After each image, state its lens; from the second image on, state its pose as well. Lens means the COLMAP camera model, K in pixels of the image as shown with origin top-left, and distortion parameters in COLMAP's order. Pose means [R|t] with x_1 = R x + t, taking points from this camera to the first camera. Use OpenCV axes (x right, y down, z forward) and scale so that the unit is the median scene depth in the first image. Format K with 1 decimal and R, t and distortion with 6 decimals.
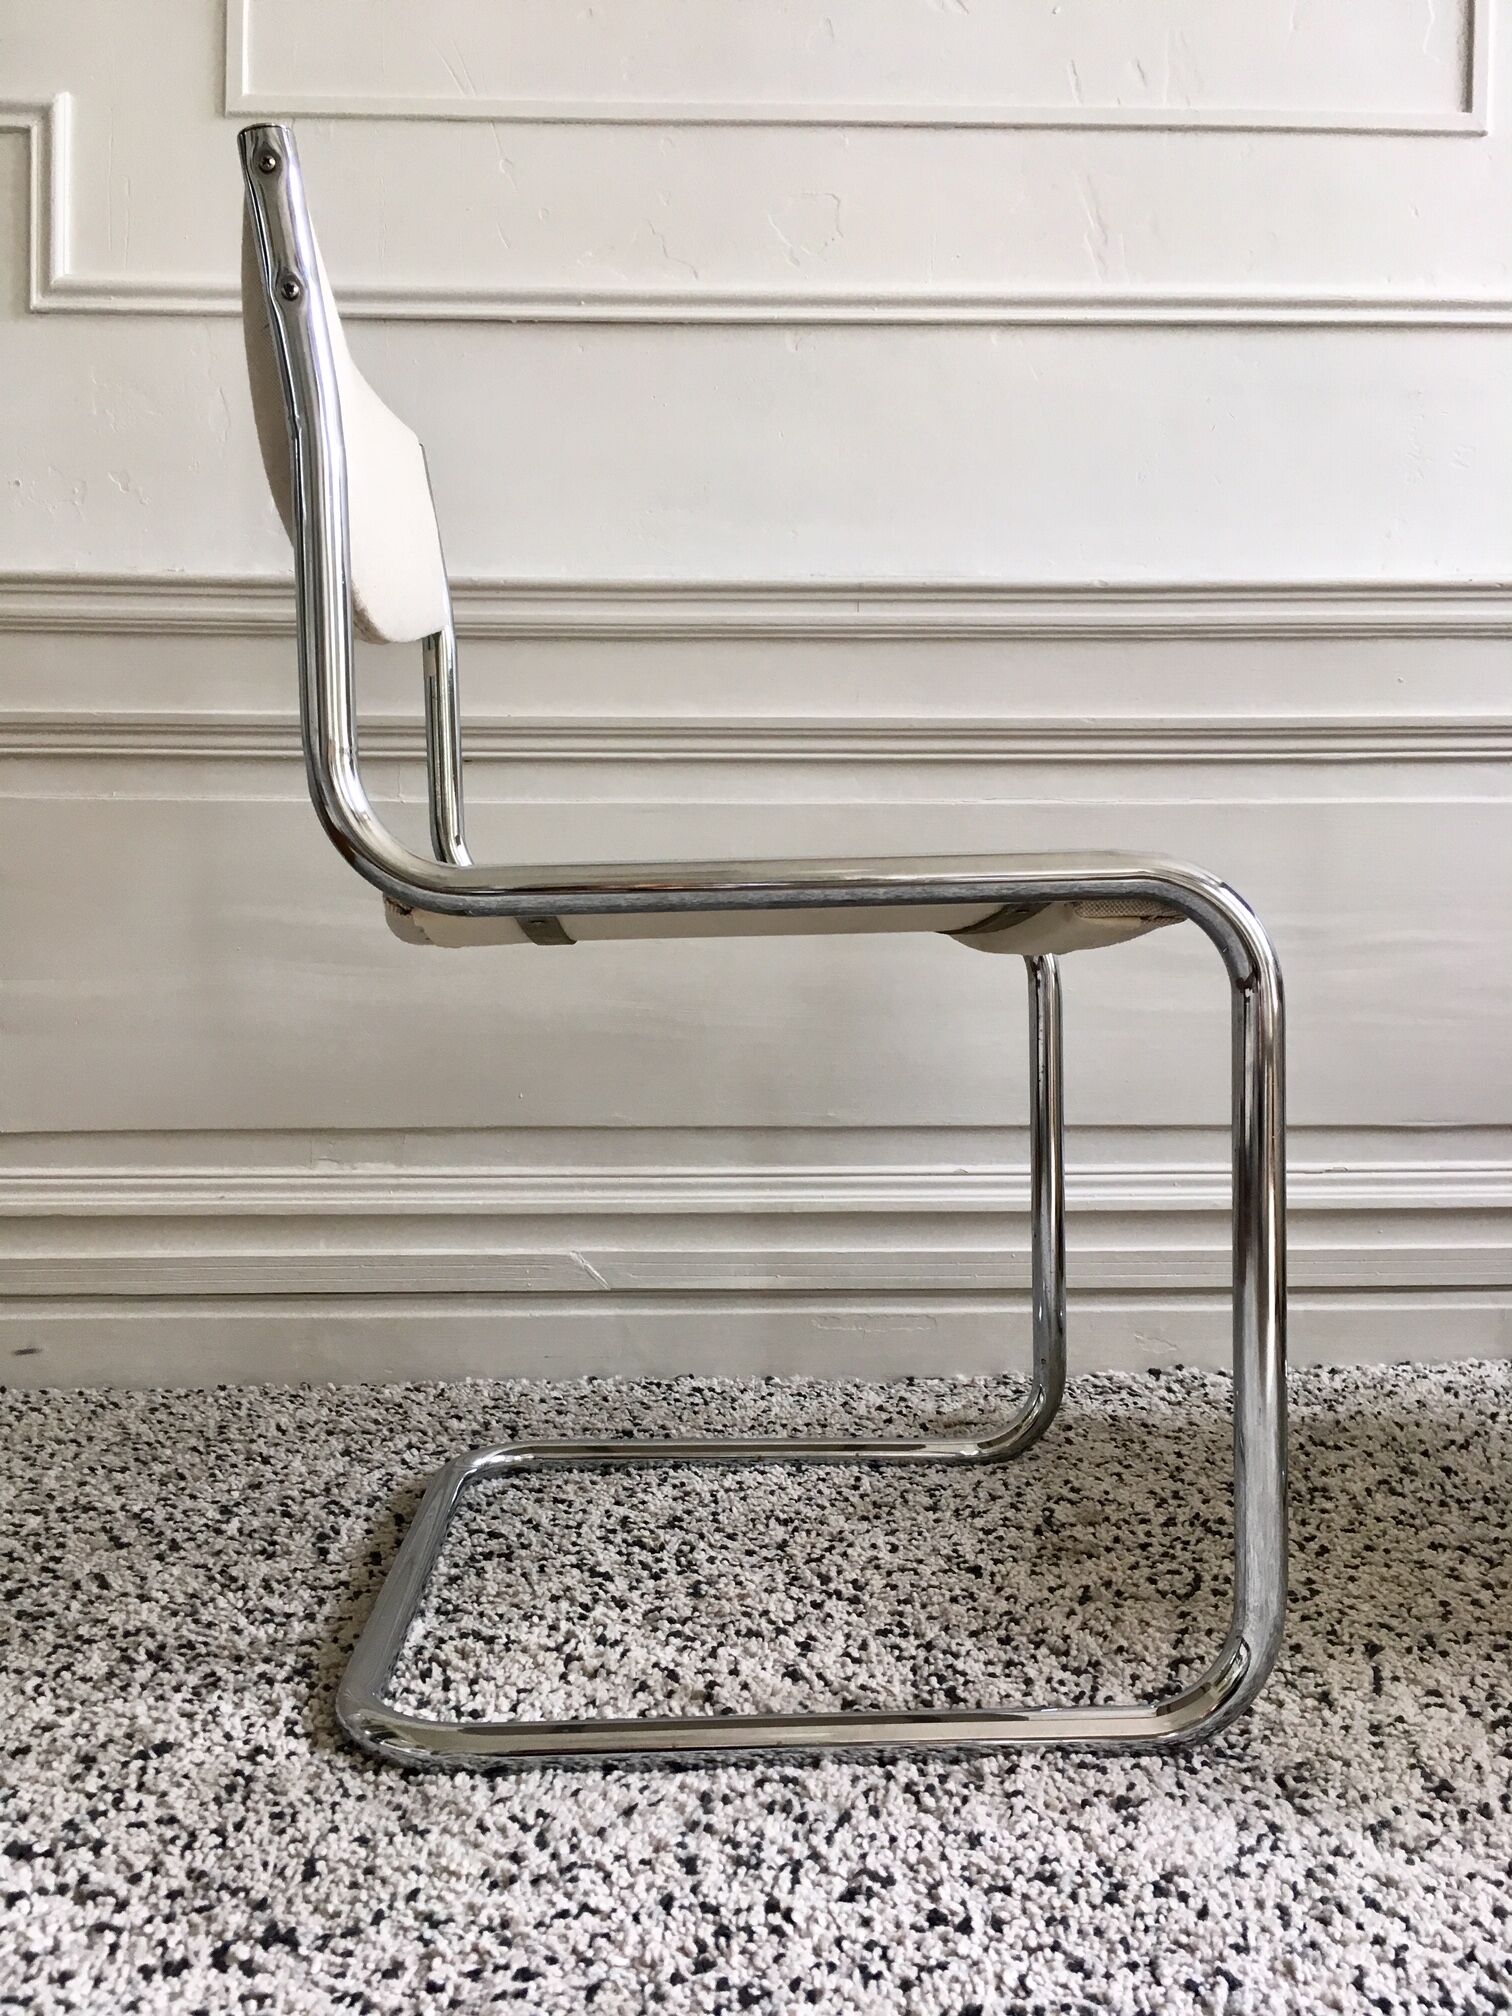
lens RADIAL K [[1714.0, 0, 756.7], [0, 1714.0, 1004.9], [0, 0, 1]] dist [0.056806, -0.058297]
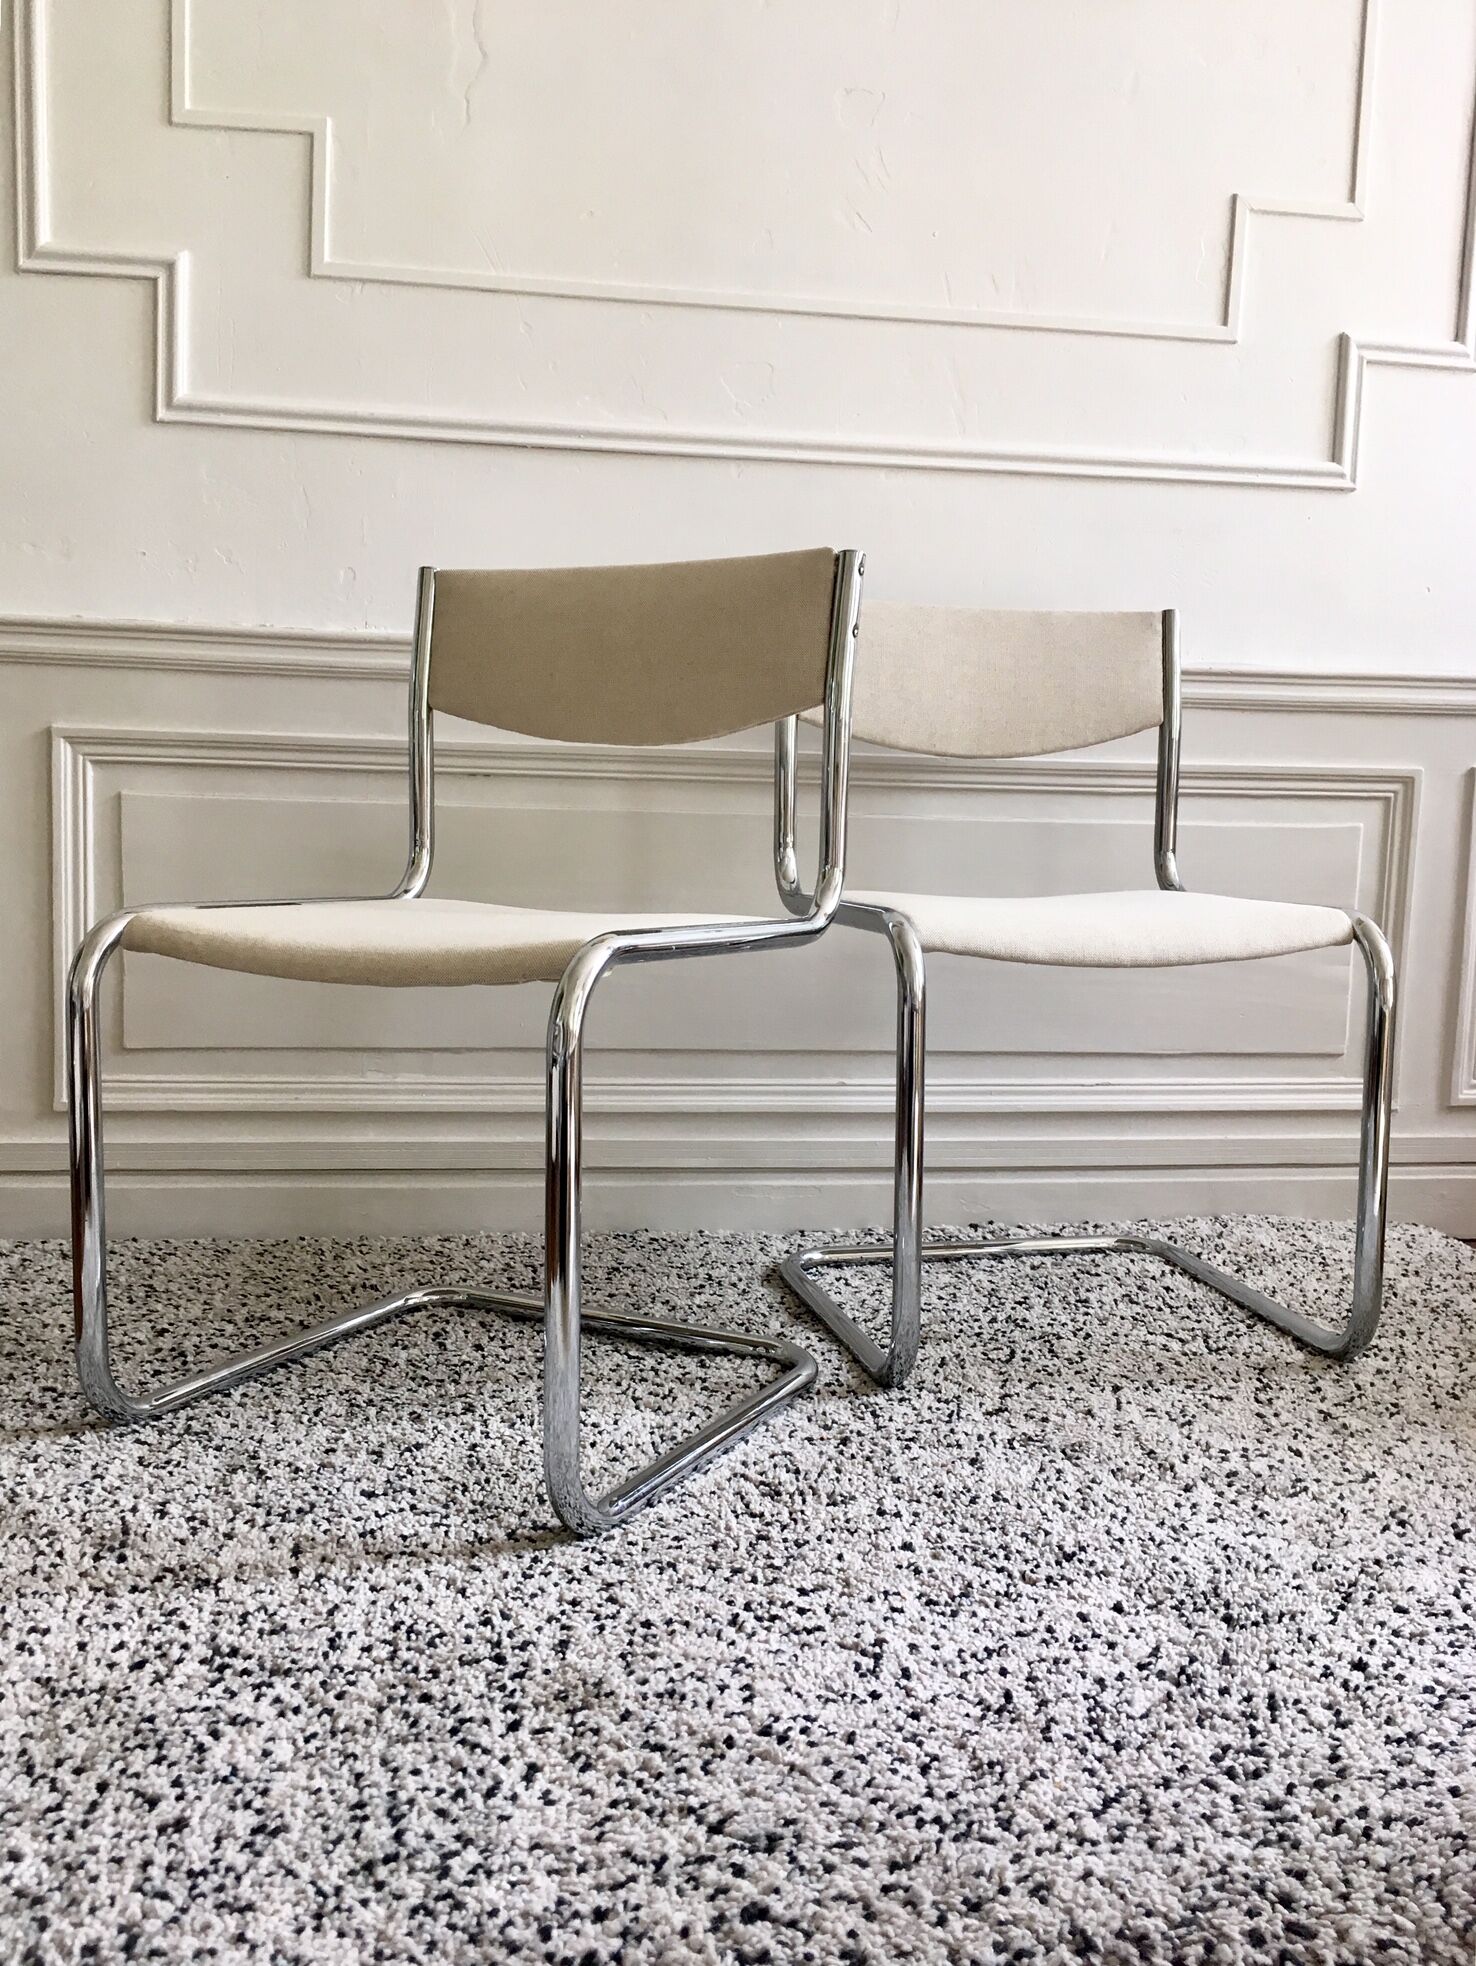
lens RADIAL K [[1703.7, 0, 738.0], [0, 1703.7, 983.0], [0, 0, 1]] dist [0.046066, -0.019447]
pose [[0.992771, 0.015869, 0.118970, -0.241510], [-0.023766, 0.997586, 0.065255, -0.135064], [-0.117647, -0.067611, 0.990751, -0.652181]]
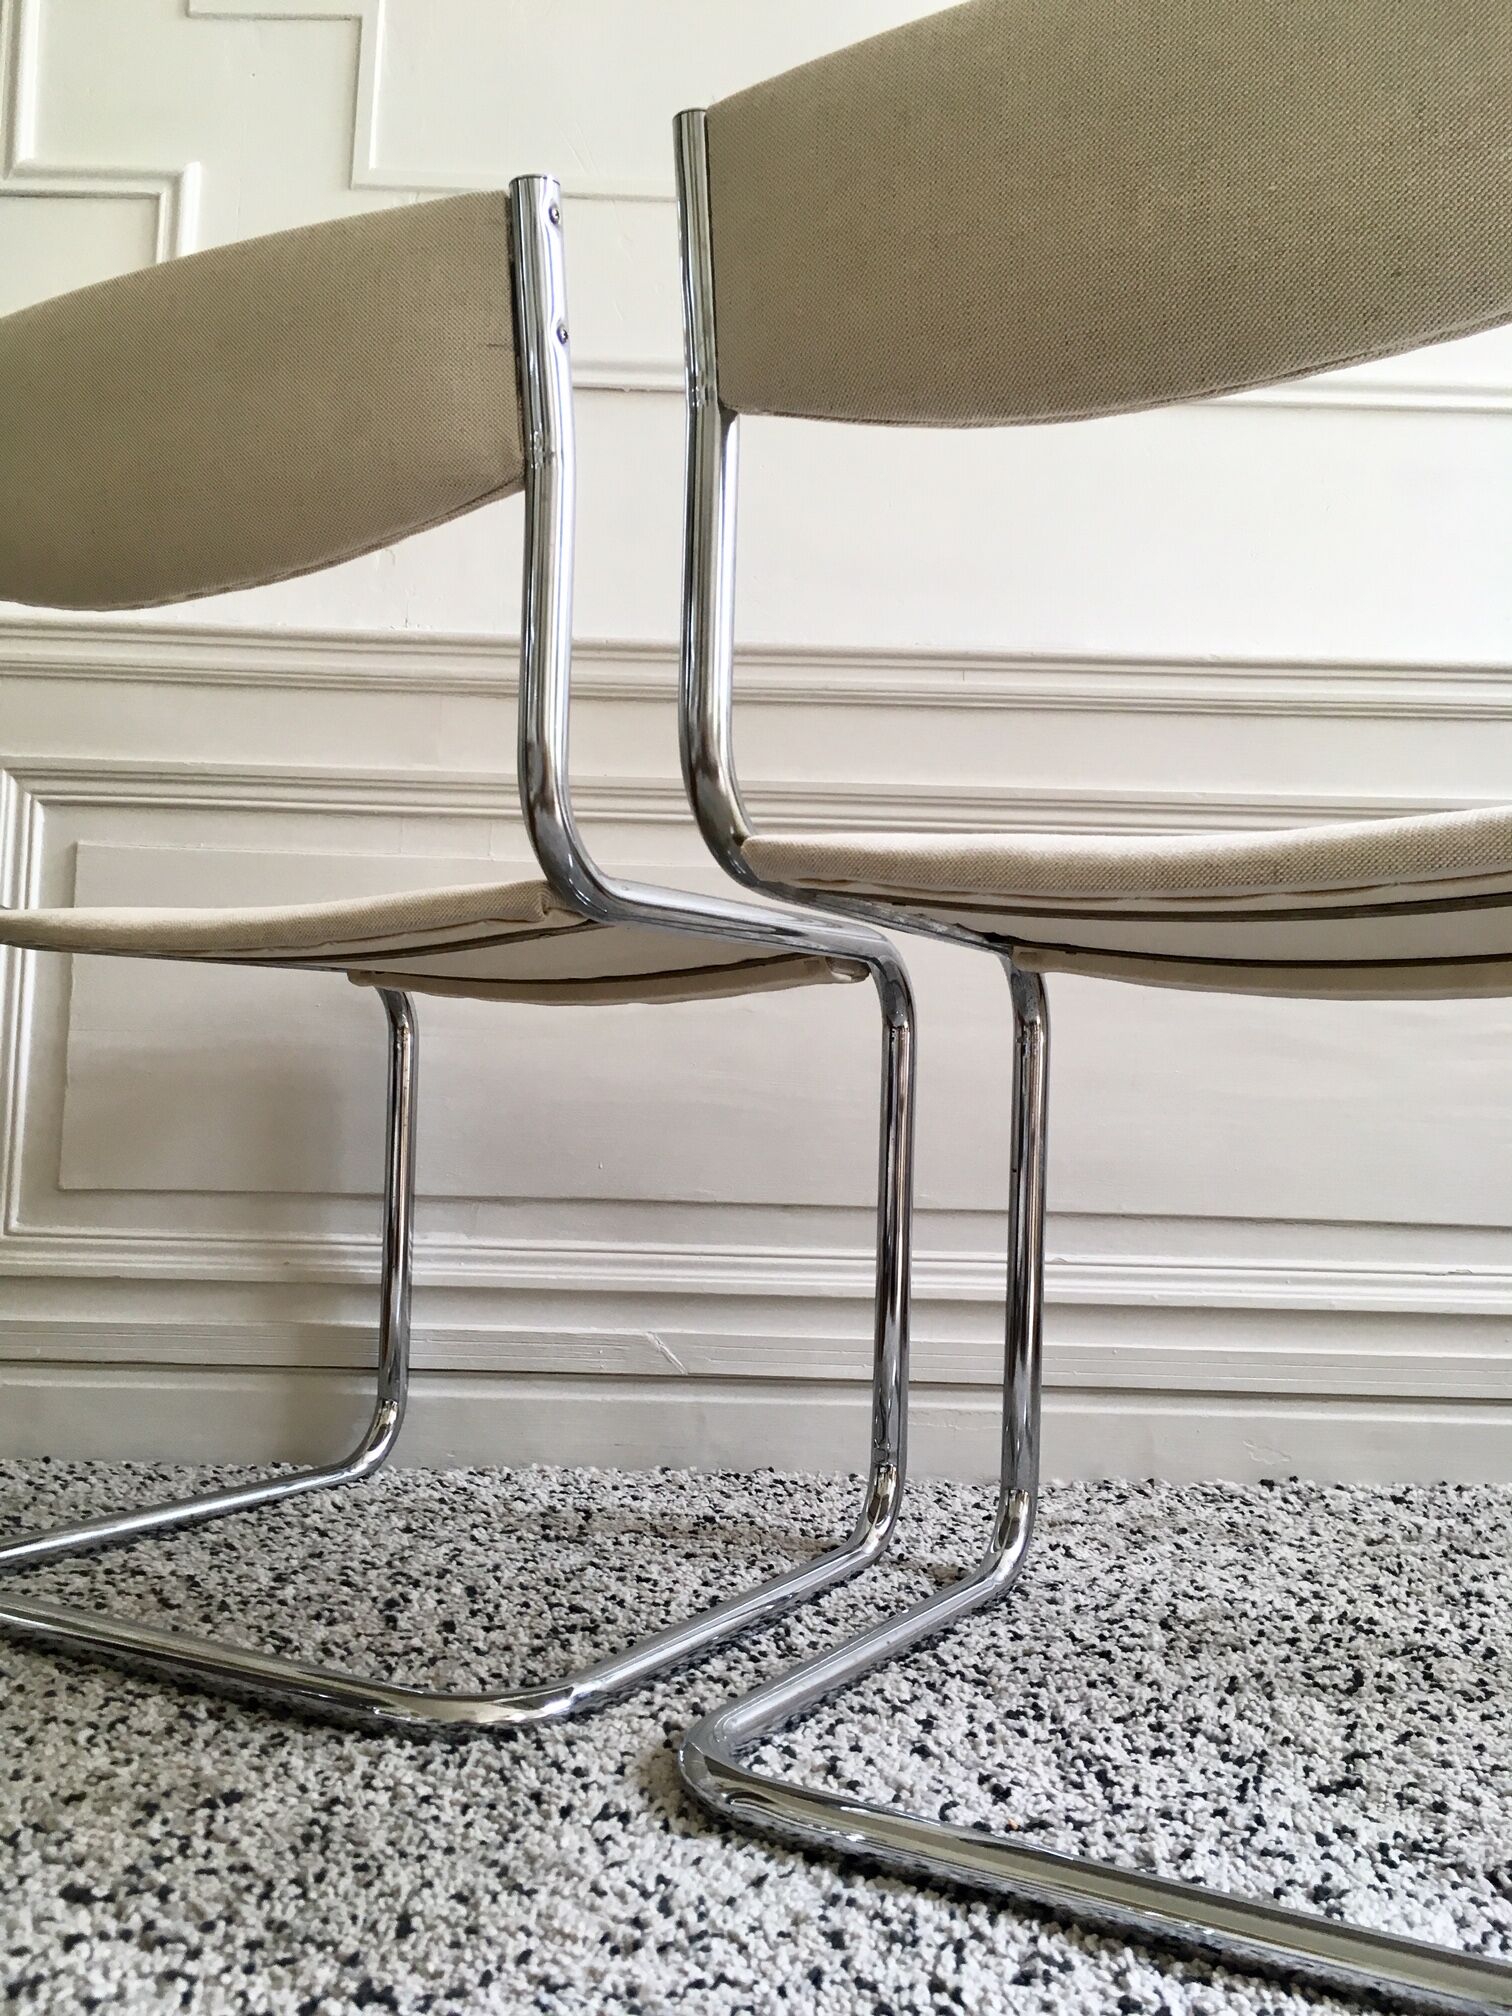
lens RADIAL K [[1707.0, 0, 758.5], [0, 1707.0, 1008.4], [0, 0, 1]] dist [0.070196, -0.089796]
pose [[0.999459, 0.028886, -0.015697, -0.068946], [-0.030256, 0.994966, -0.095535, 0.101087], [0.012858, 0.095958, 0.995302, 0.076691]]
